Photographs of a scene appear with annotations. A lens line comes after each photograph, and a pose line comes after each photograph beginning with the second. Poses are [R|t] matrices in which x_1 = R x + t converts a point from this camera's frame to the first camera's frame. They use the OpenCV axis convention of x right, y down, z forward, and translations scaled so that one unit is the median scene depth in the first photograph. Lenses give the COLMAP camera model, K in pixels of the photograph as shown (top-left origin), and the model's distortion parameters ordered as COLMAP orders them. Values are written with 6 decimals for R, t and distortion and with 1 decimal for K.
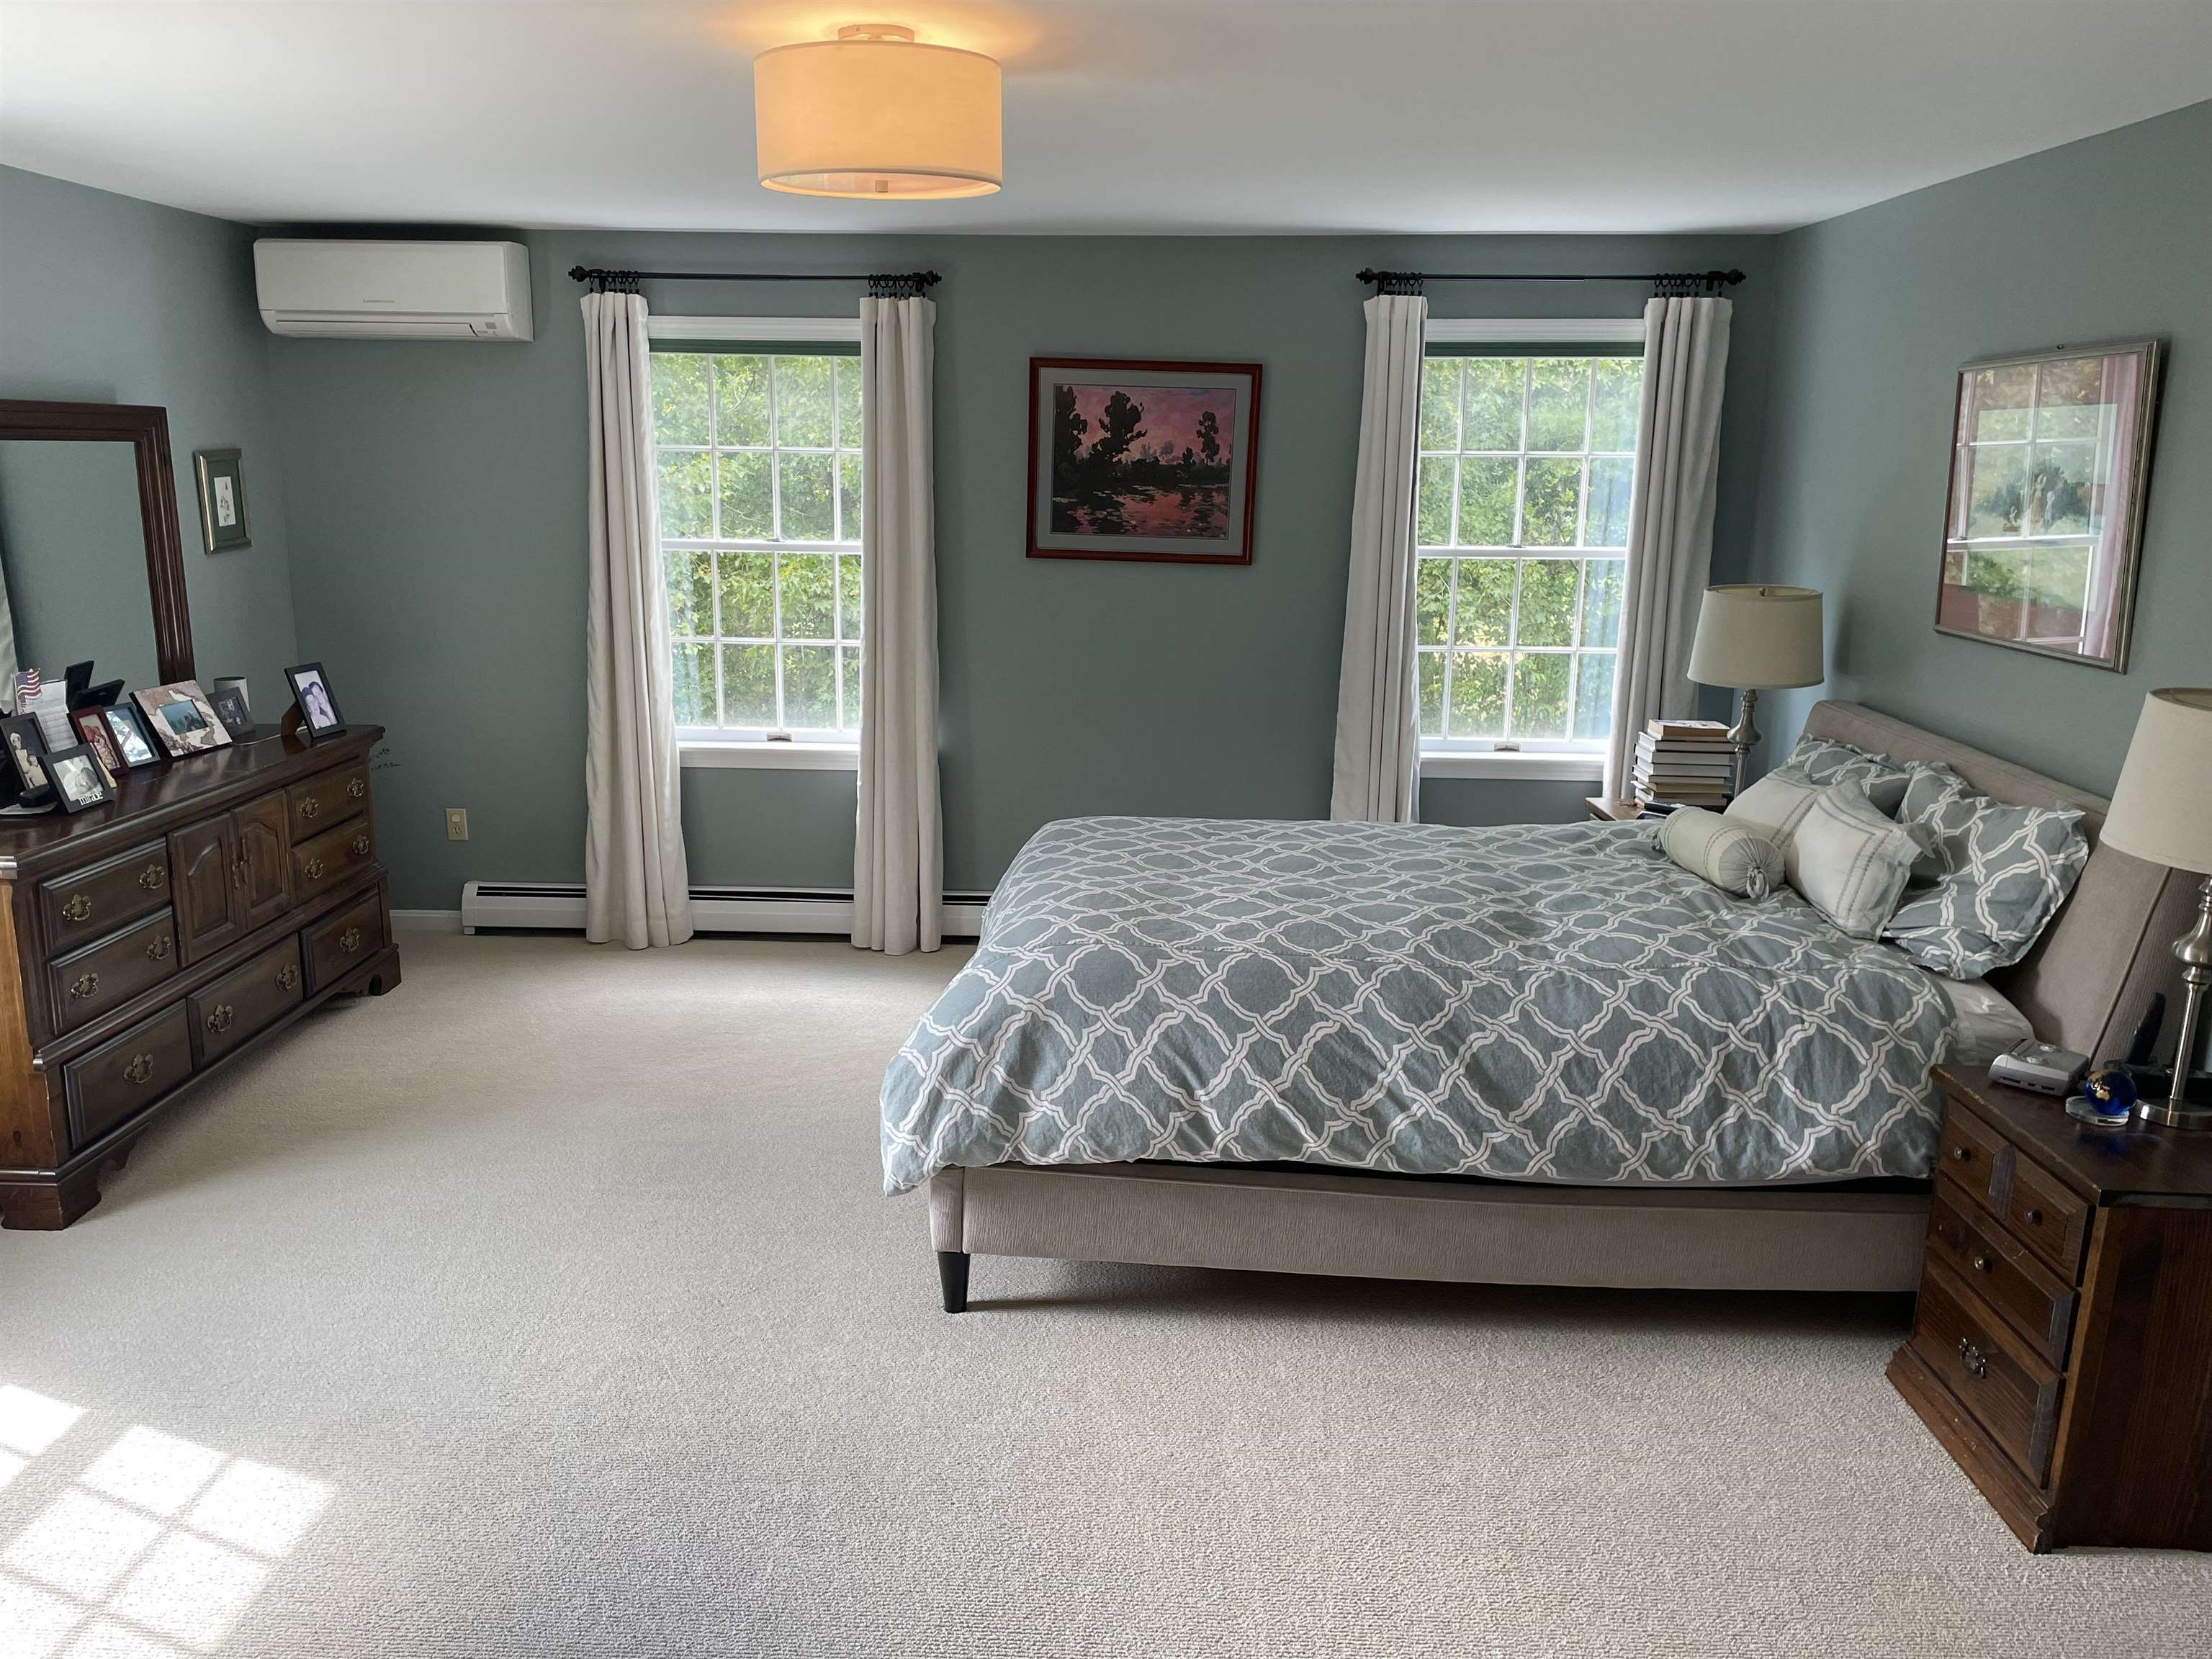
lens RADIAL K [[1685.0, 0, 1089.5], [0, 1685.0, 842.6], [0, 0, 1]] dist [0.092665, -0.122624]
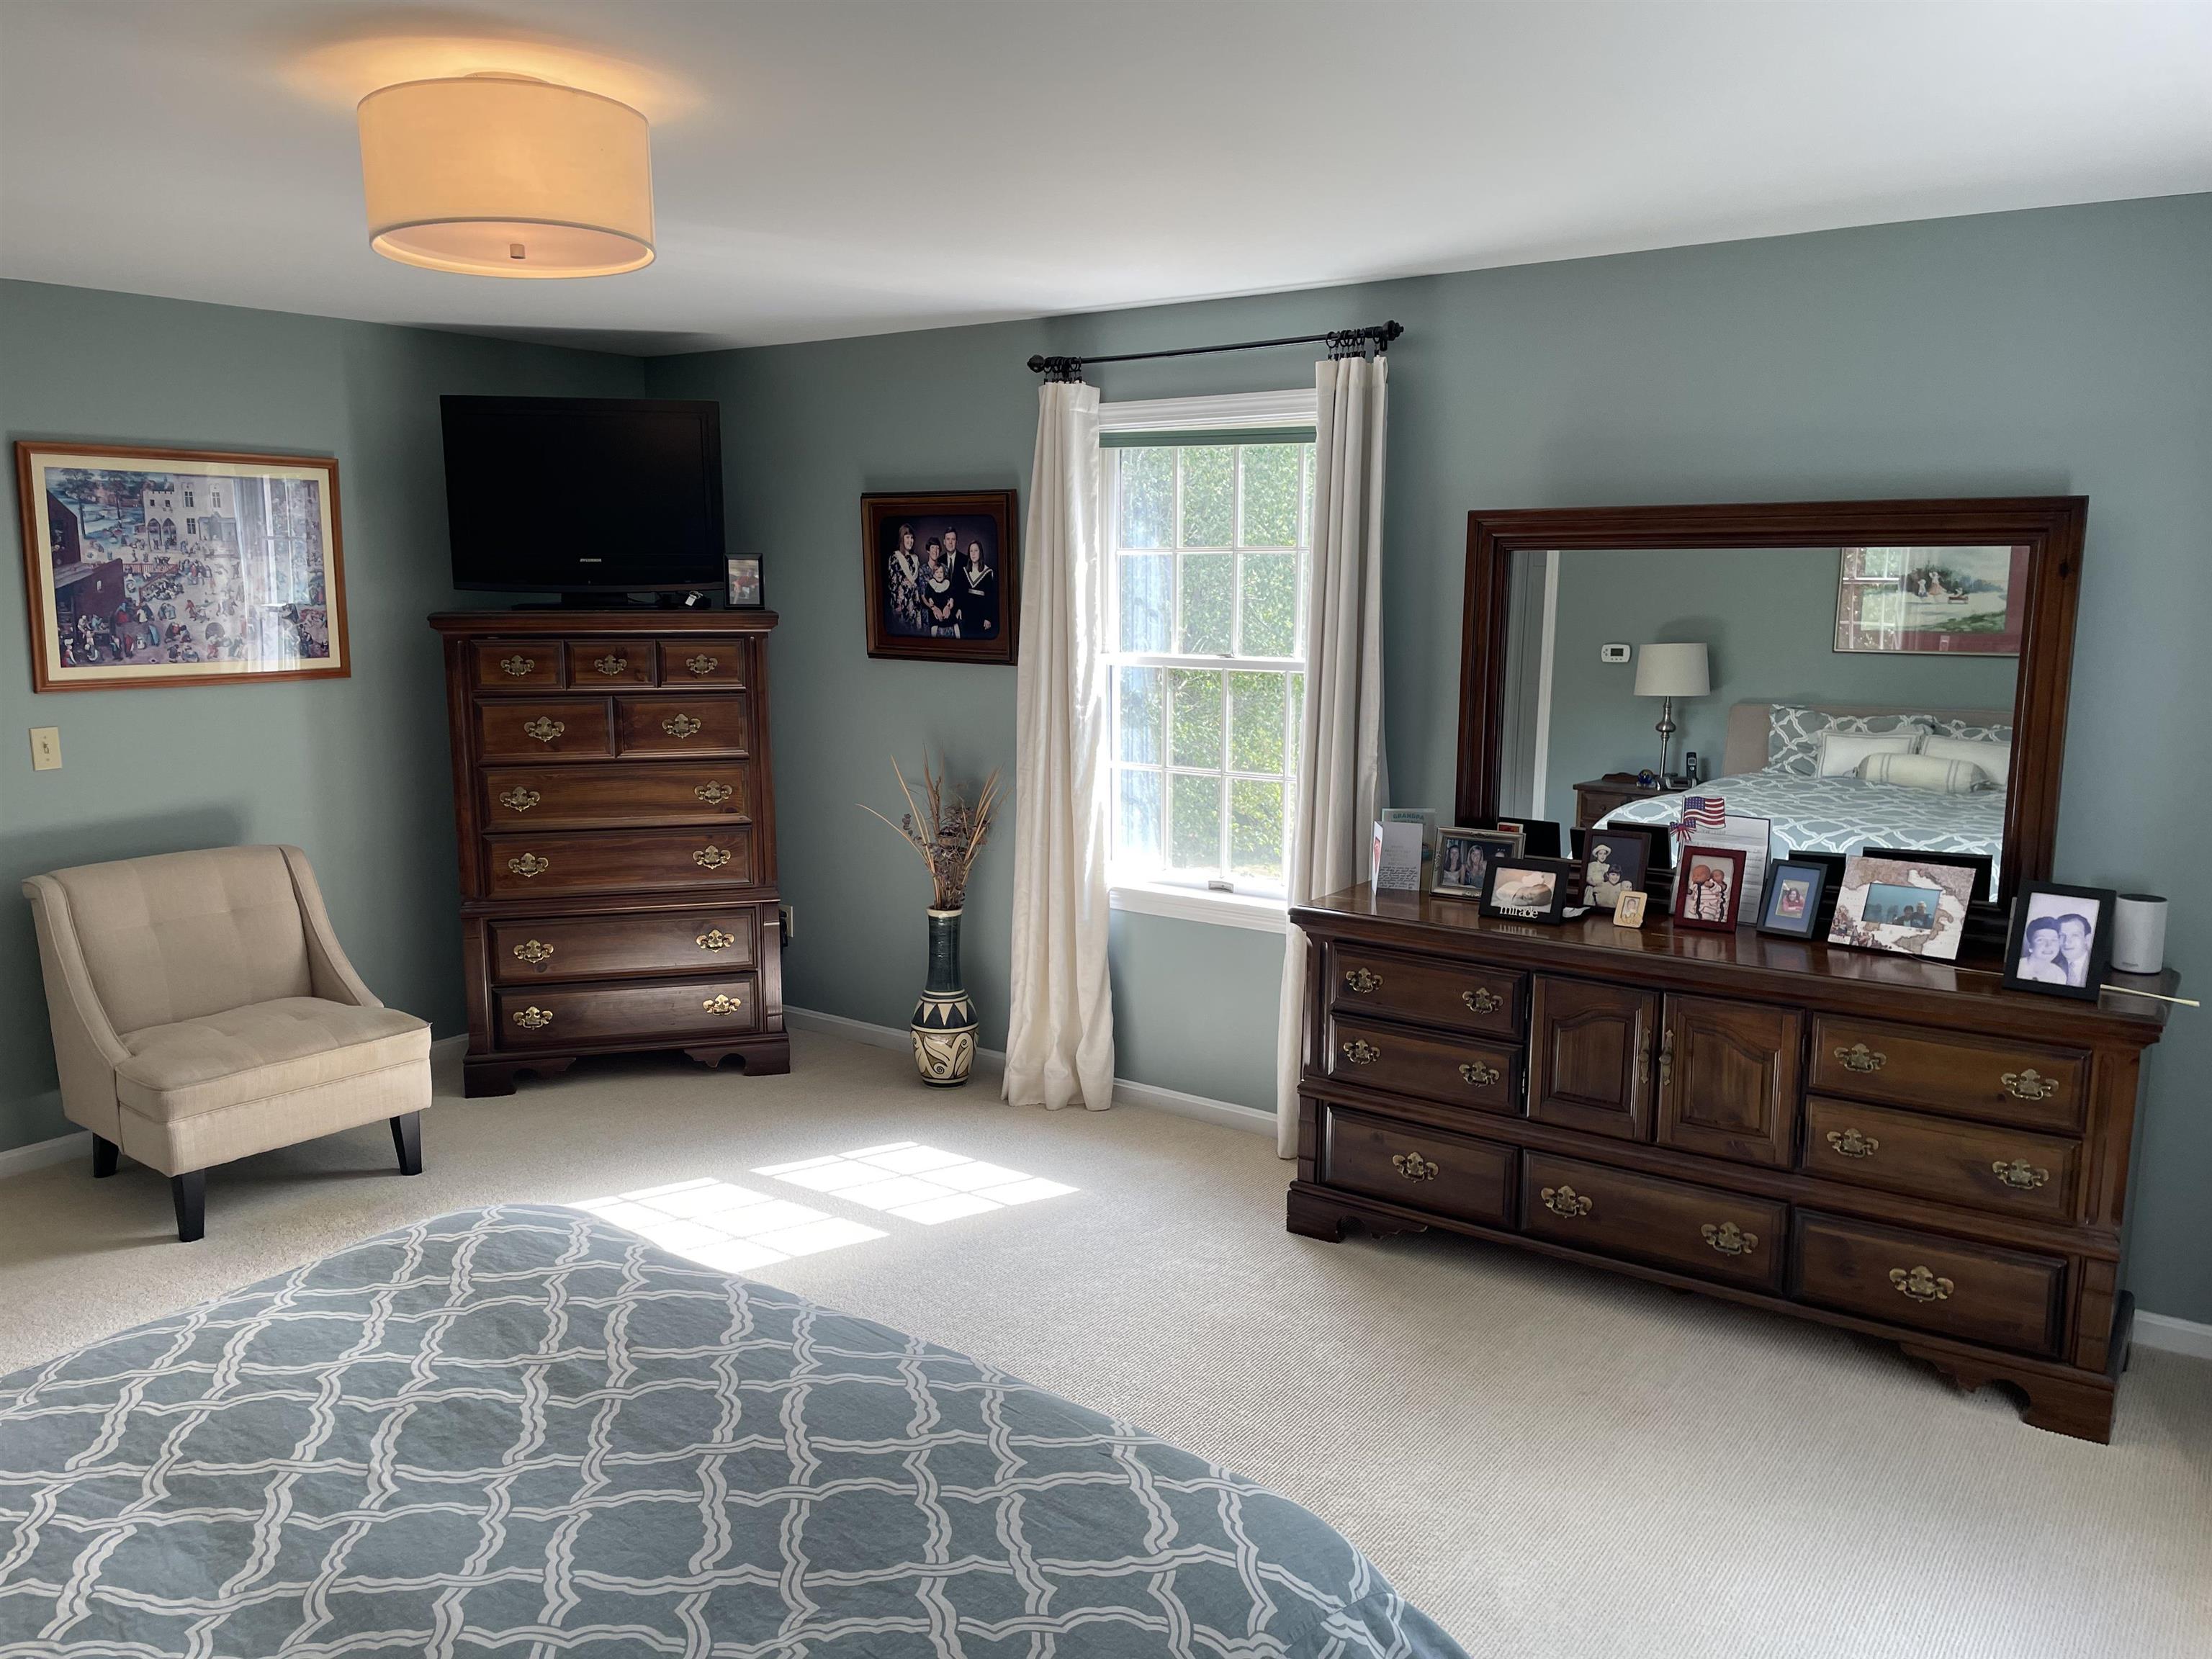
lens RADIAL K [[1685.0, 0, 1089.5], [0, 1685.0, 842.6], [0, 0, 1]] dist [0.092665, -0.122624]
pose [[-0.570359, 0.125015, -0.811826, 0.421735], [-0.185619, 0.943166, 0.275649, -0.356515], [0.800147, 0.307910, -0.514739, 1.616274]]
